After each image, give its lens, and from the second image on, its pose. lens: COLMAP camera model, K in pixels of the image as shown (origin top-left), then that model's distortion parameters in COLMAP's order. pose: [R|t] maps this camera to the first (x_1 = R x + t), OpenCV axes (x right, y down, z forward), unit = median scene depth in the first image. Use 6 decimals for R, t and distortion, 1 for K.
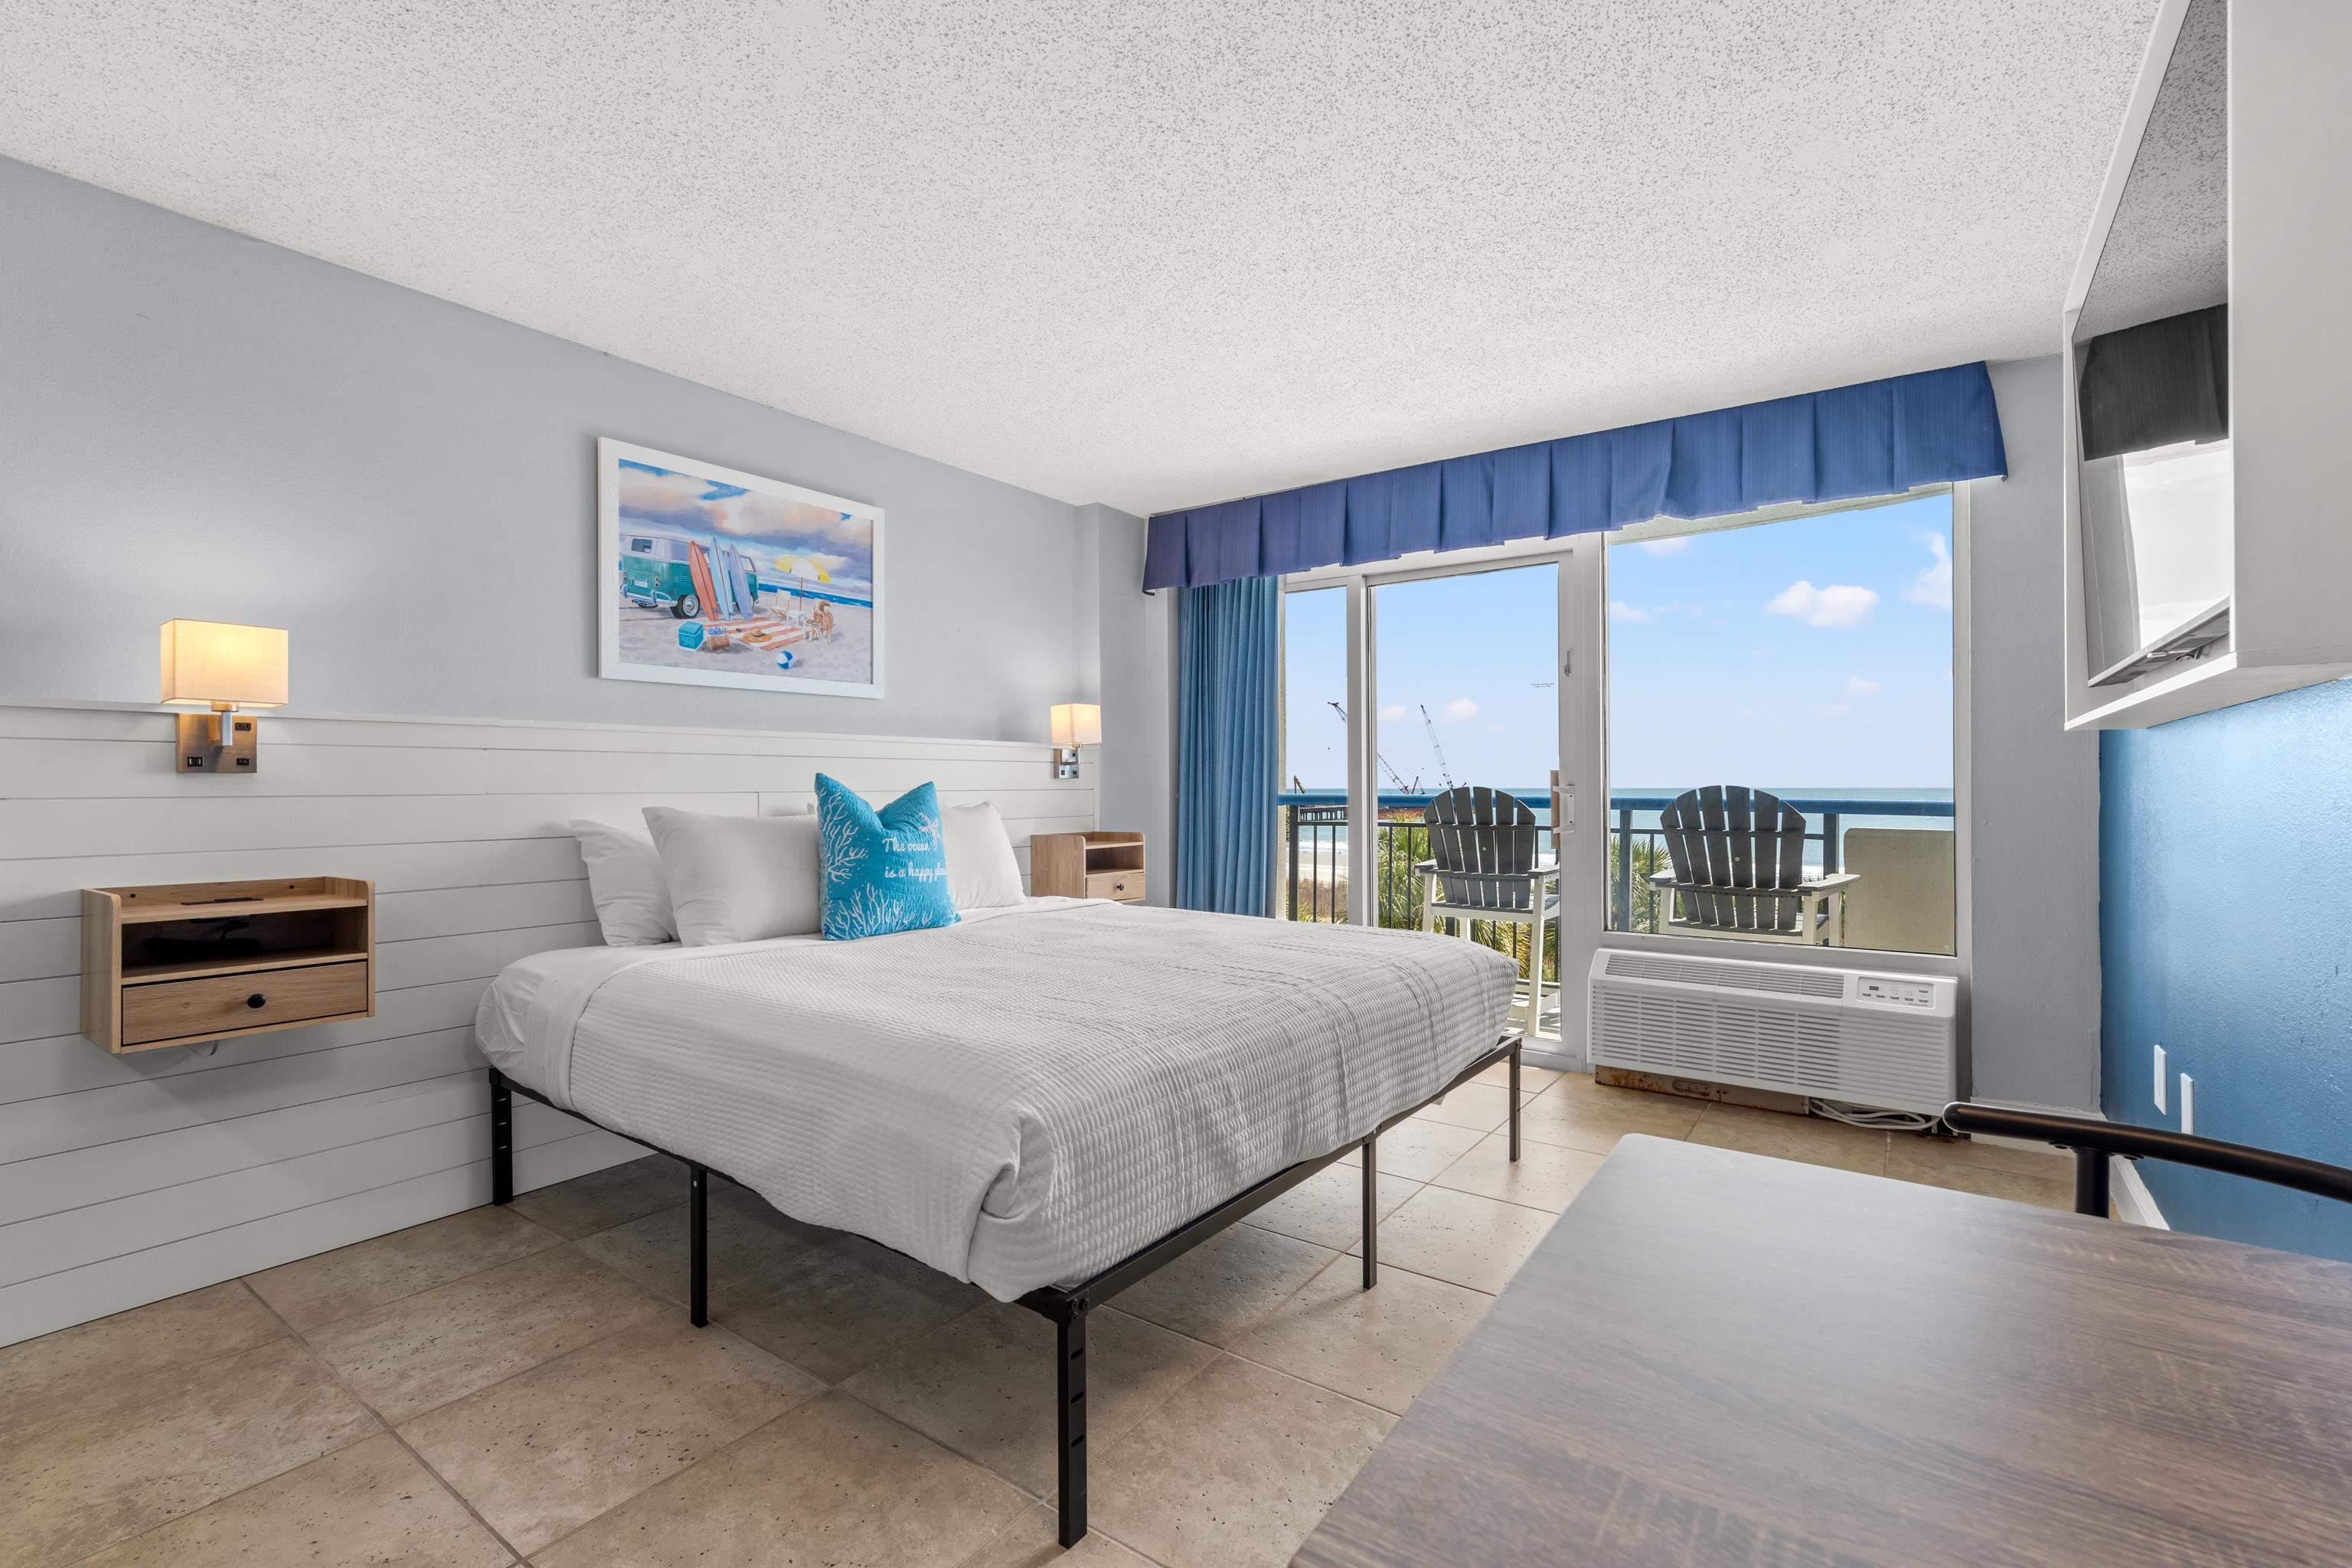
lens RADIAL K [[1028.5, 0, 1181.9], [0, 1028.5, 778.9], [0, 0, 1]] dist [-0.003778, -0.000283]
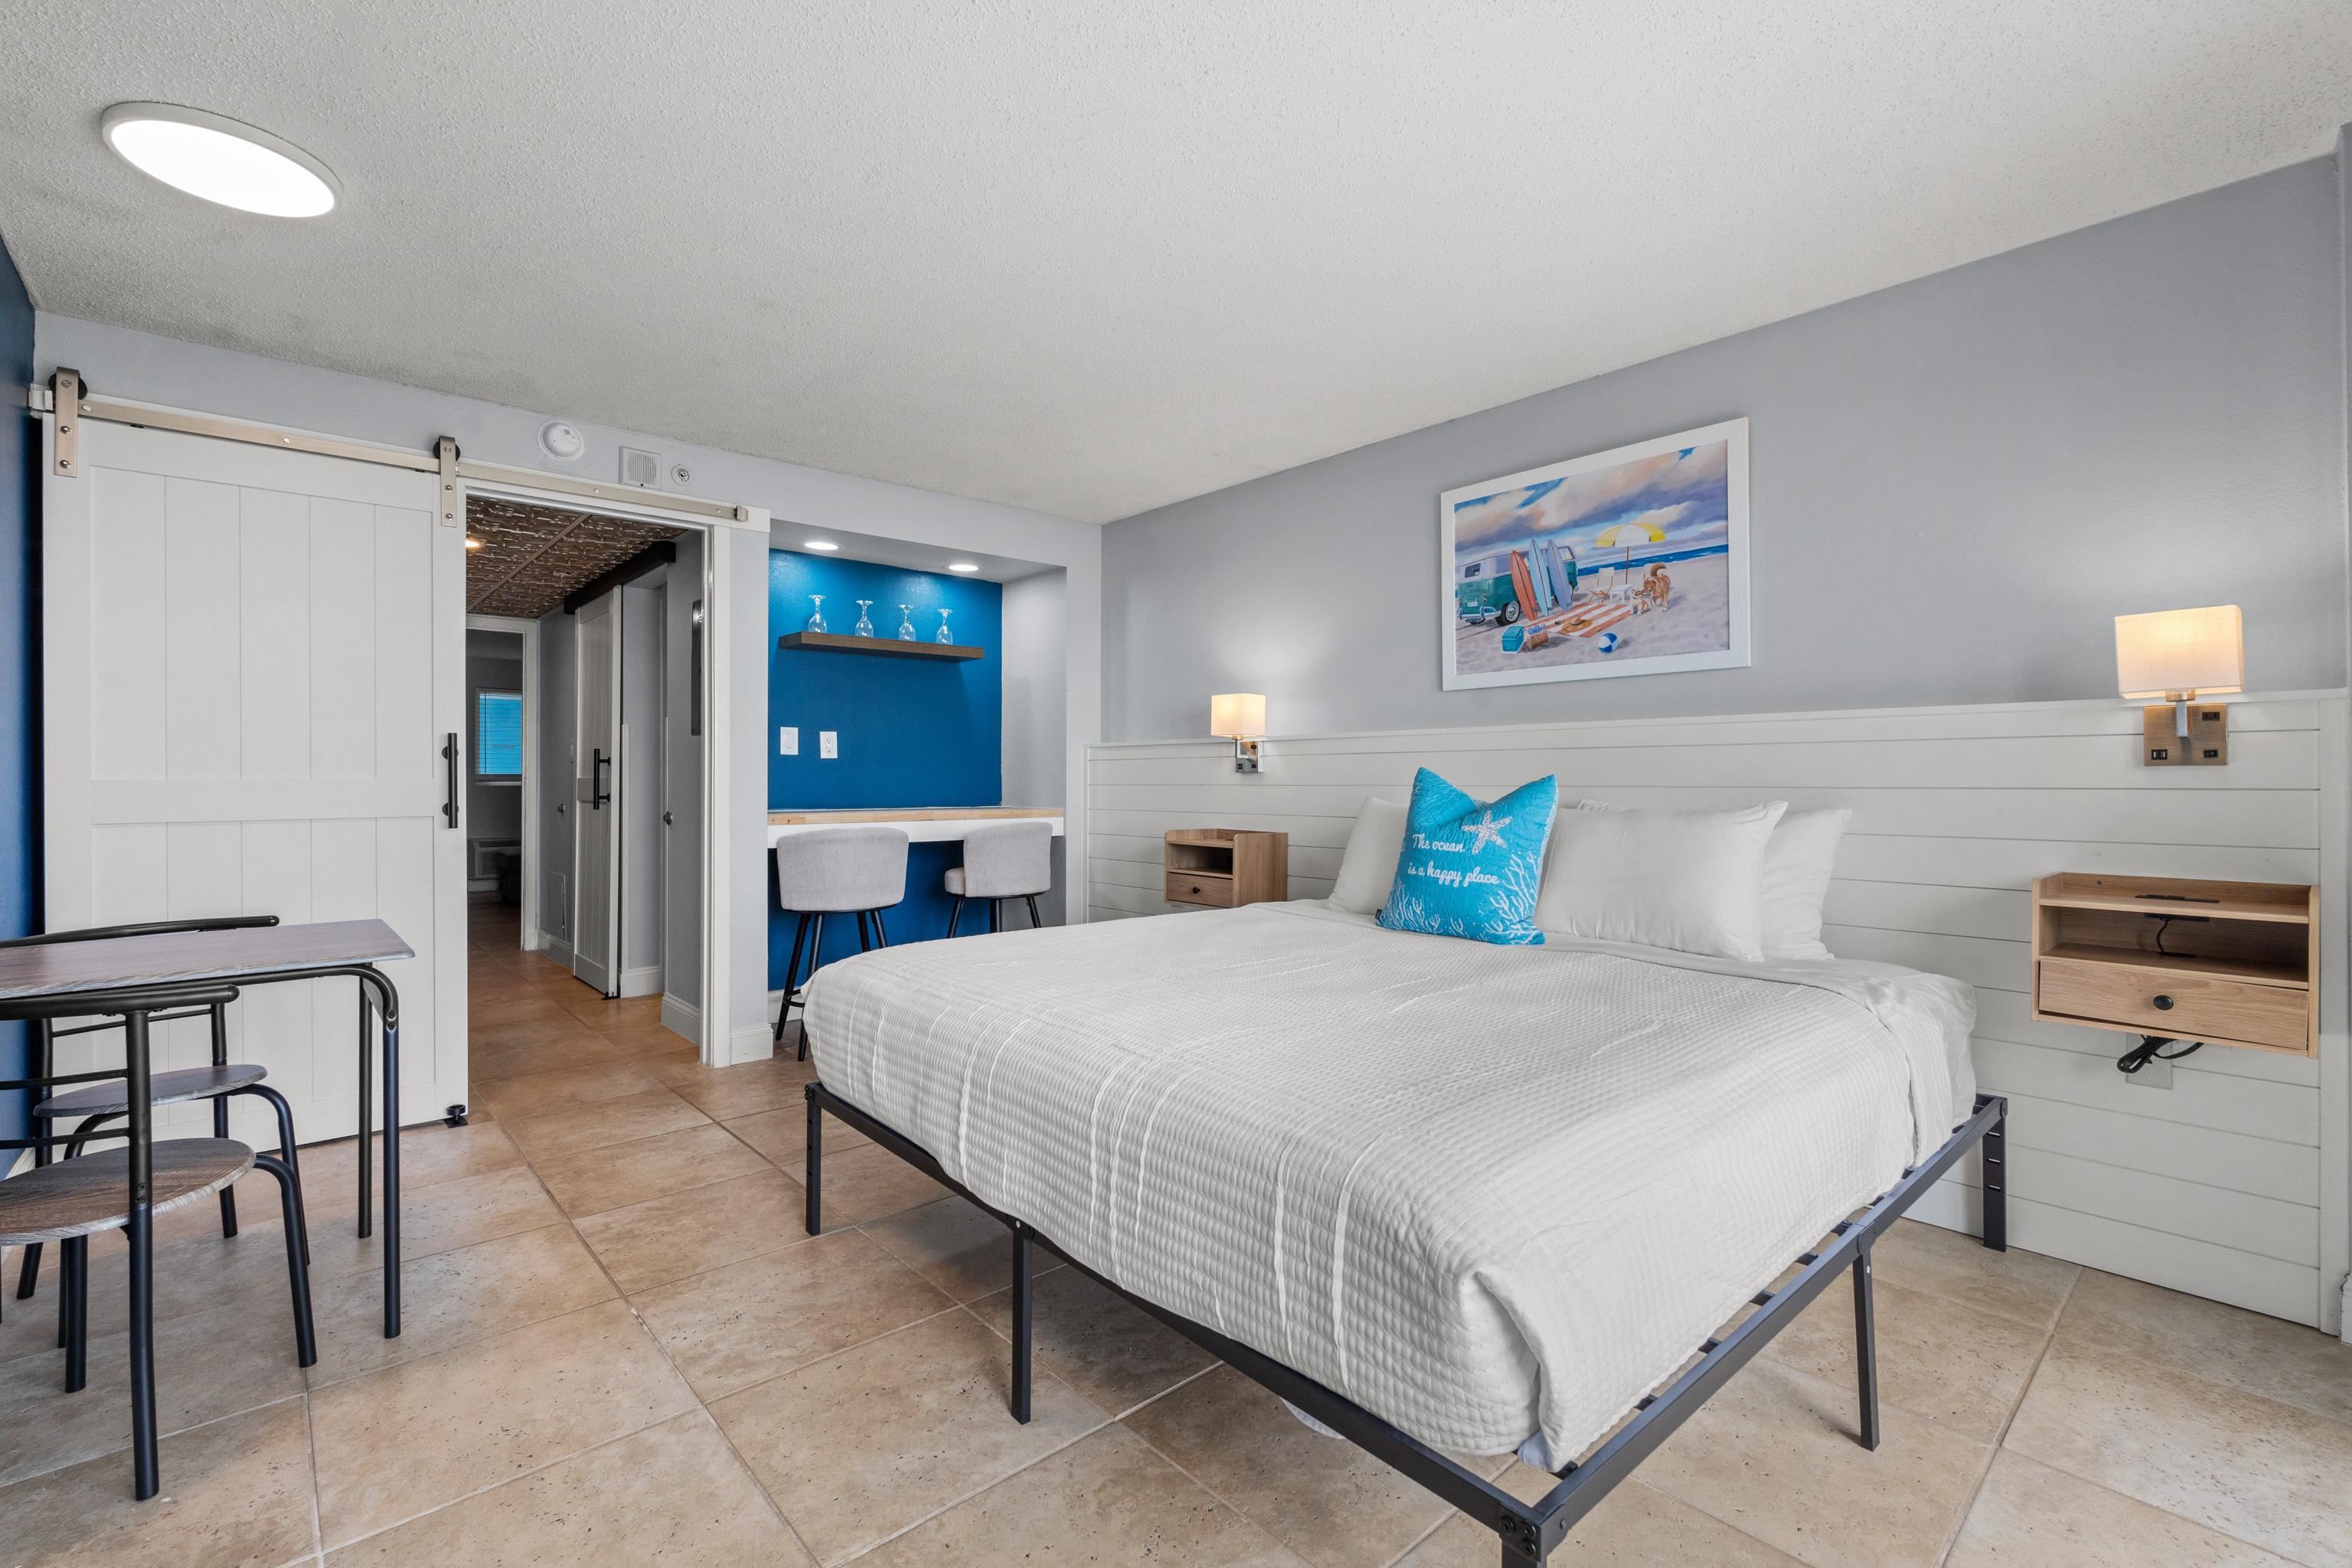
lens RADIAL K [[1030.0, 0, 1190.5], [0, 1030.0, 774.3], [0, 0, 1]] dist [-0.002369, -0.000259]
pose [[-0.212481, -0.003619, -0.977159, 0.281876], [0.006477, 0.999966, -0.005112, 0.001938], [0.977144, -0.007415, -0.212450, 0.394953]]
